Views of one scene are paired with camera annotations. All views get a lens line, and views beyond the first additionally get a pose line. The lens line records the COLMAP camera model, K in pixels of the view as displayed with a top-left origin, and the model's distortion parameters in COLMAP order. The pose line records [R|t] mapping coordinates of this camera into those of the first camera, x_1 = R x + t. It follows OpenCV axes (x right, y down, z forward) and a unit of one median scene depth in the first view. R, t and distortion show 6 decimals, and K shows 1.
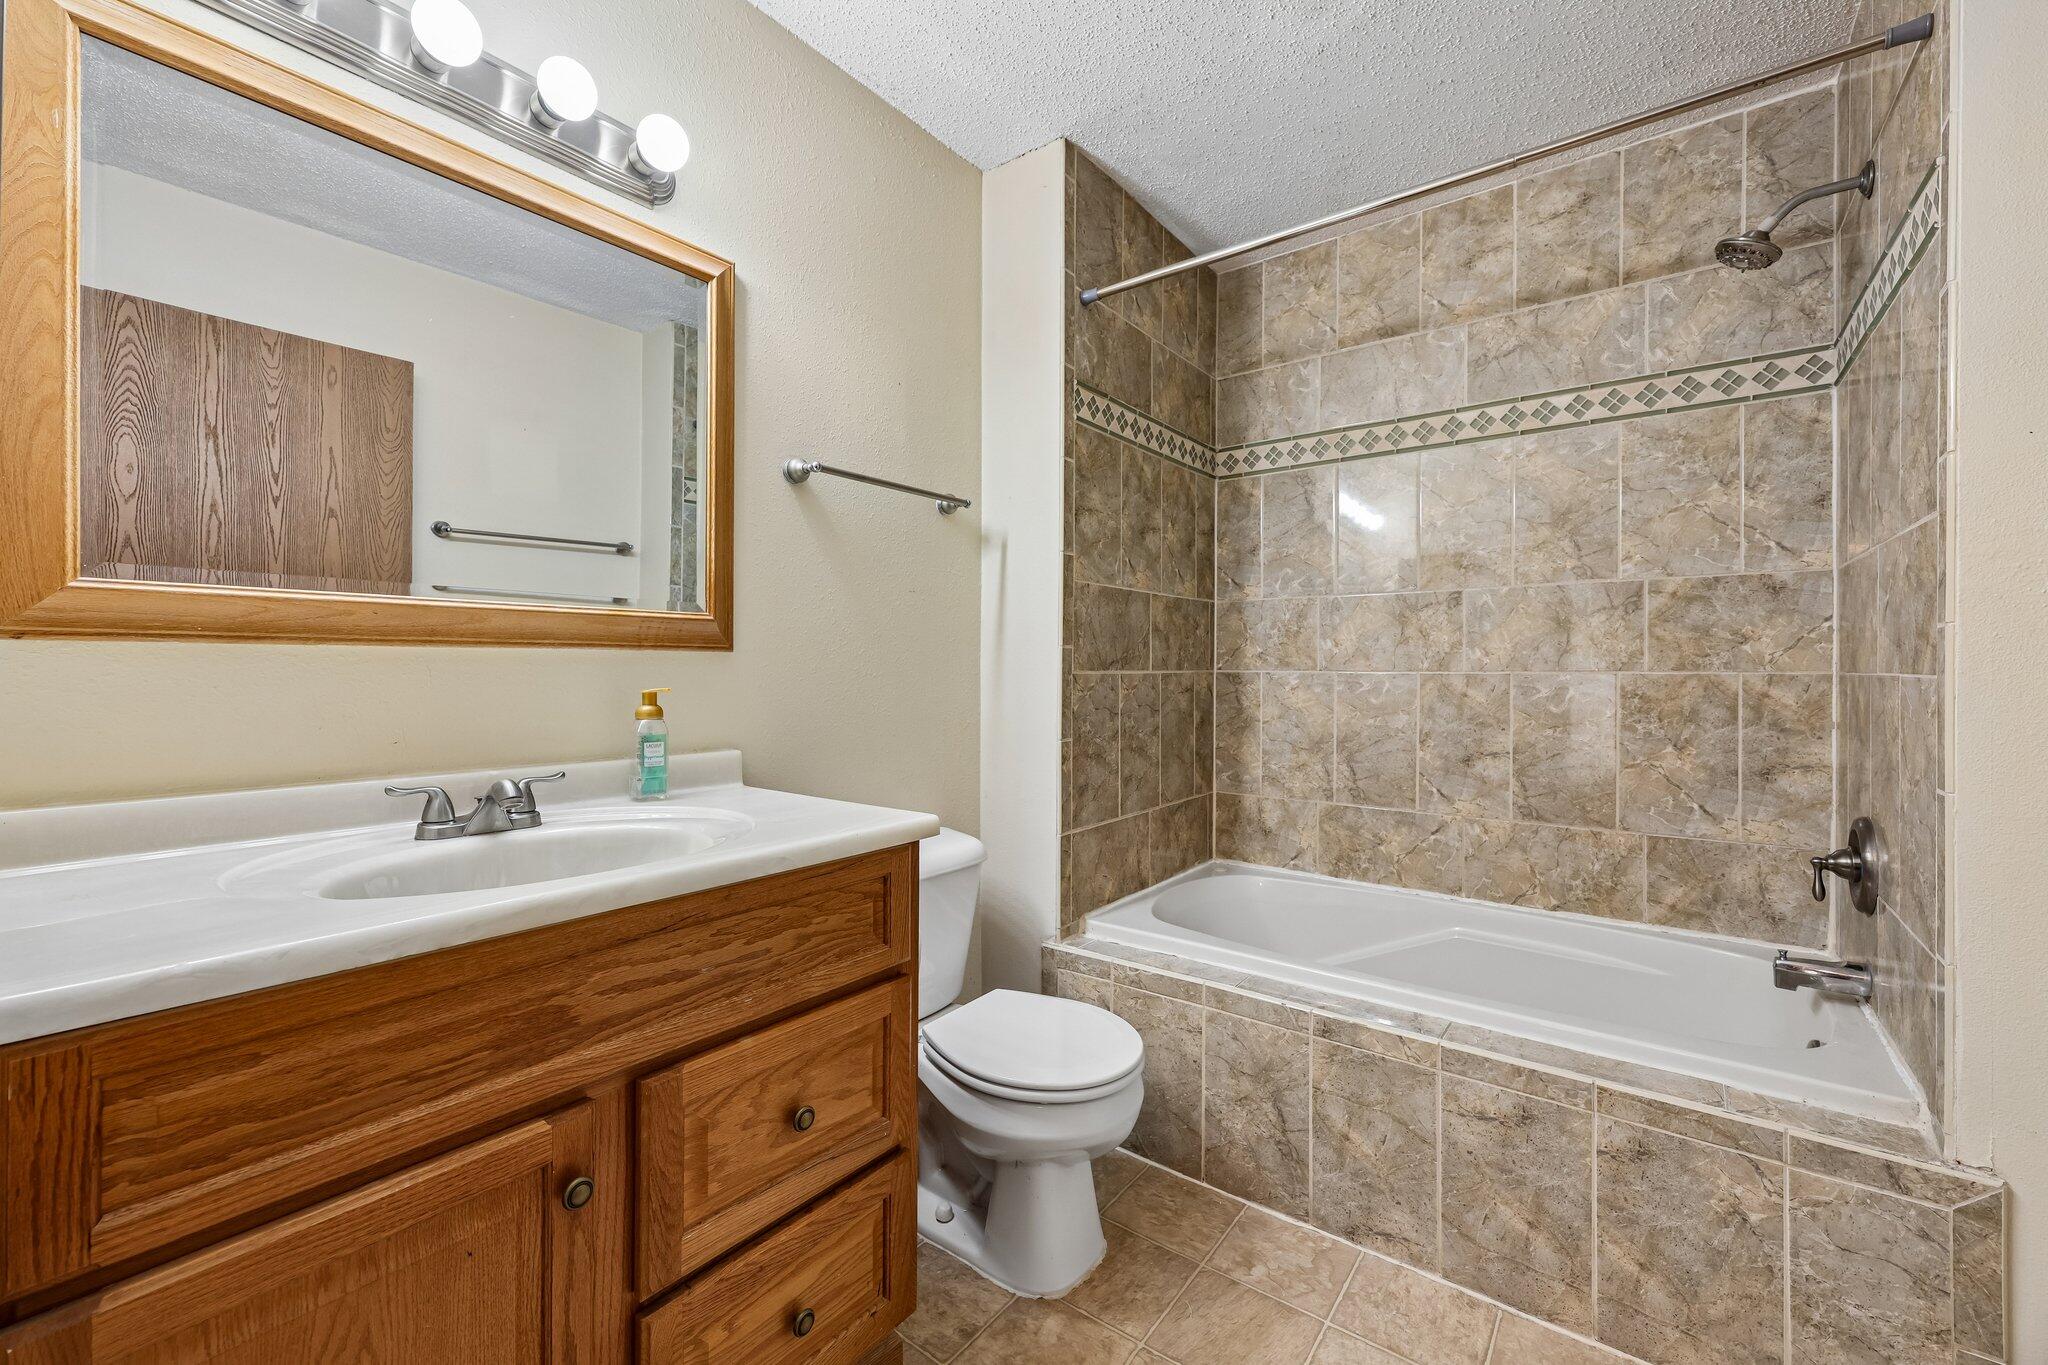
lens RADIAL K [[815.6, 0, 1024.9], [0, 815.6, 676.1], [0, 0, 1]] dist [0.000320, -0.000069]
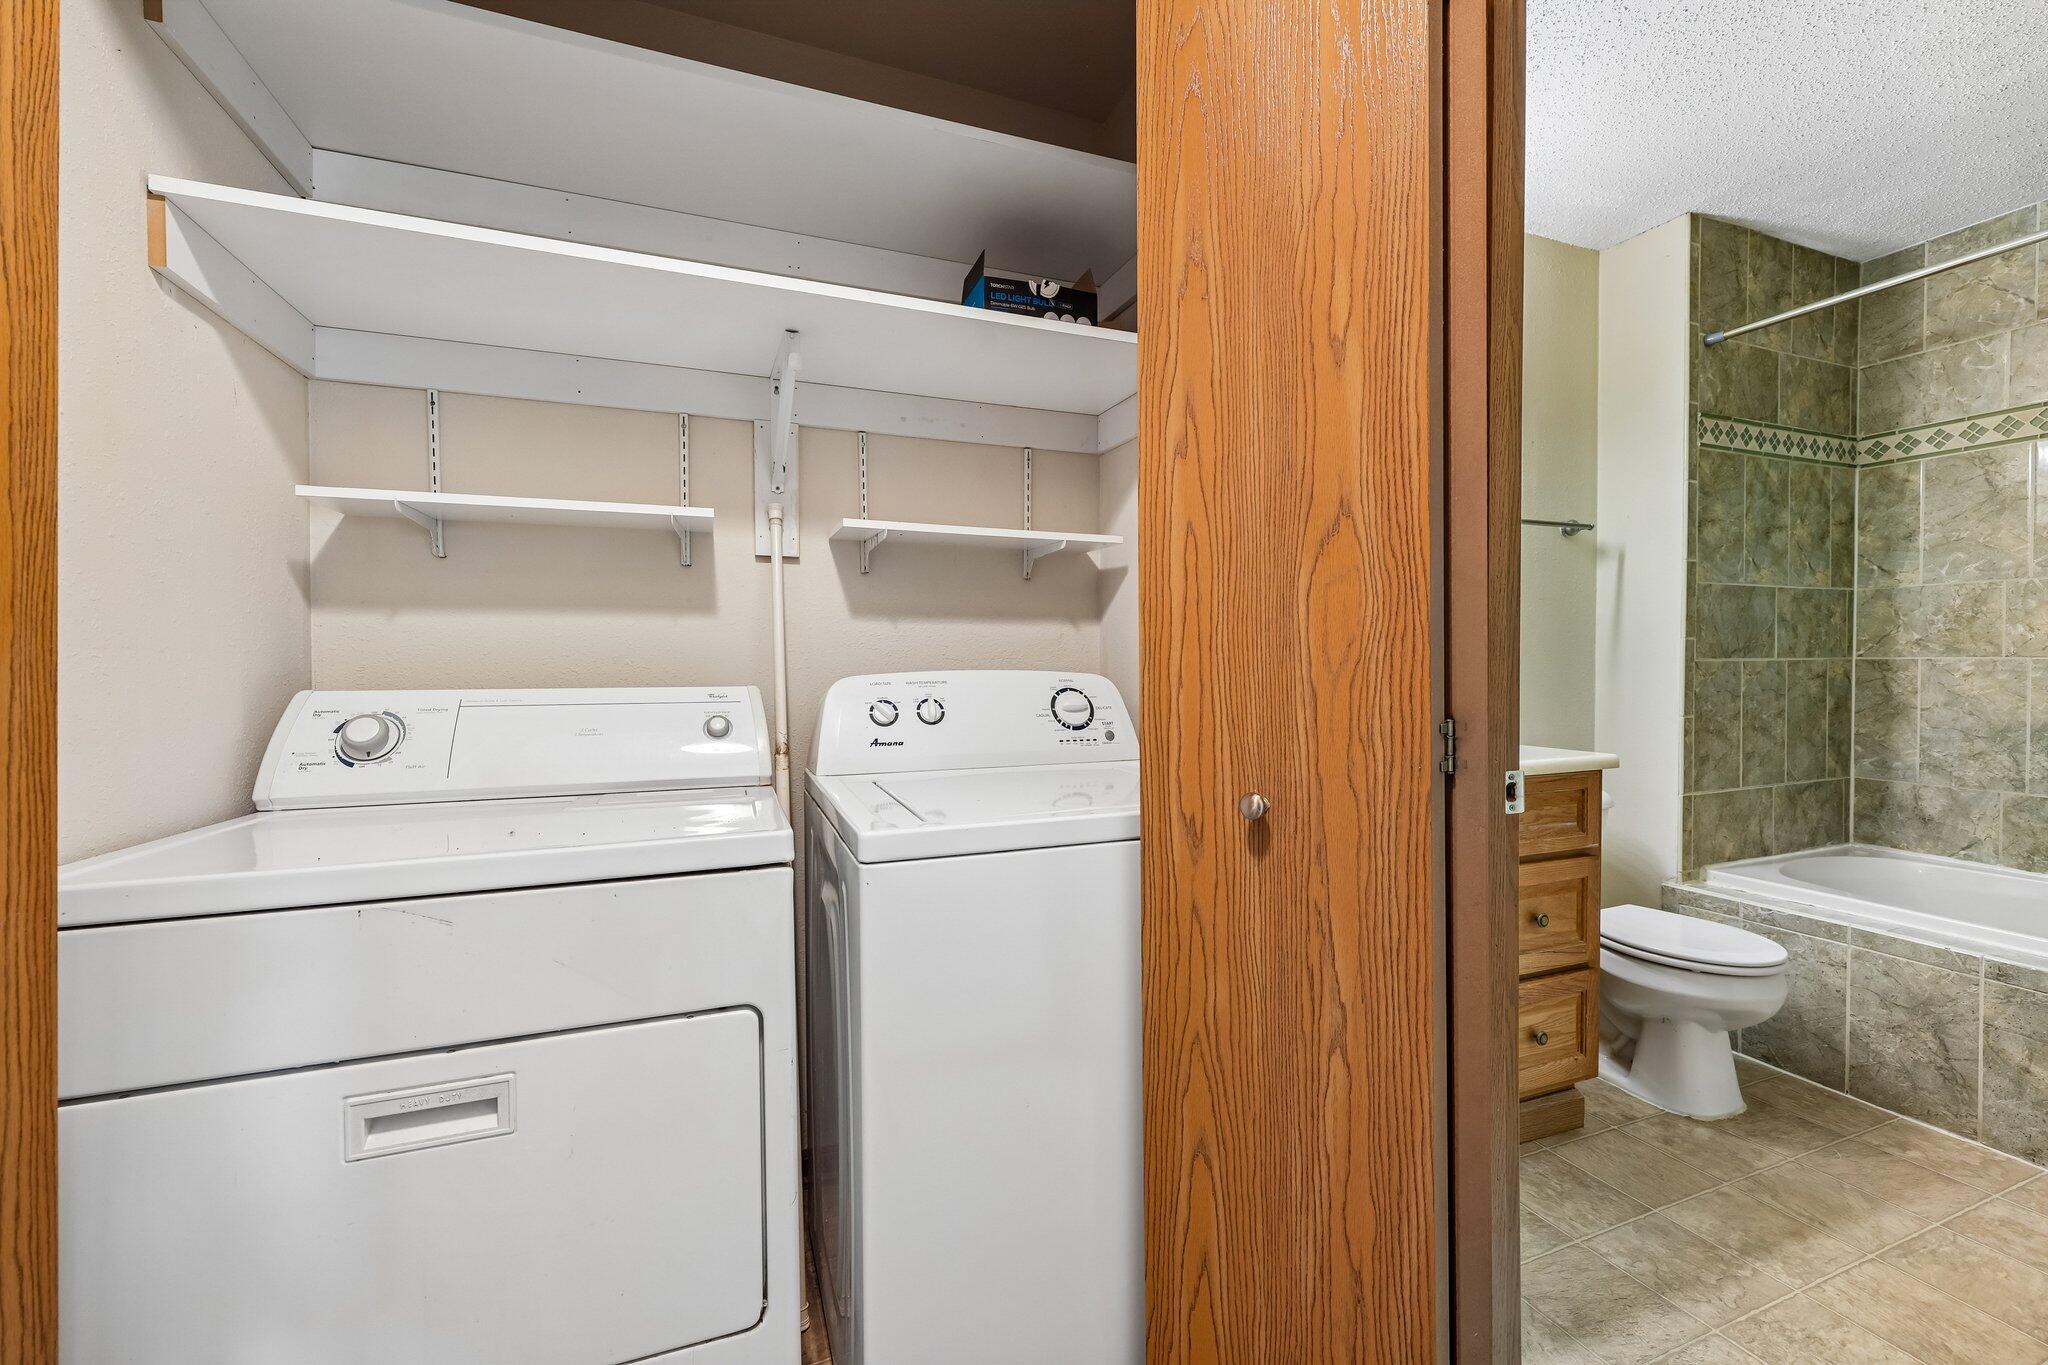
lens RADIAL K [[815.6, 0, 1024.9], [0, 815.6, 676.1], [0, 0, 1]] dist [0.000320, -0.000069]
pose [[0.855234, 0.003372, -0.518232, -0.150469], [0.002219, 0.999946, 0.010167, 0.004418], [0.518238, -0.009845, 0.855180, -0.491117]]
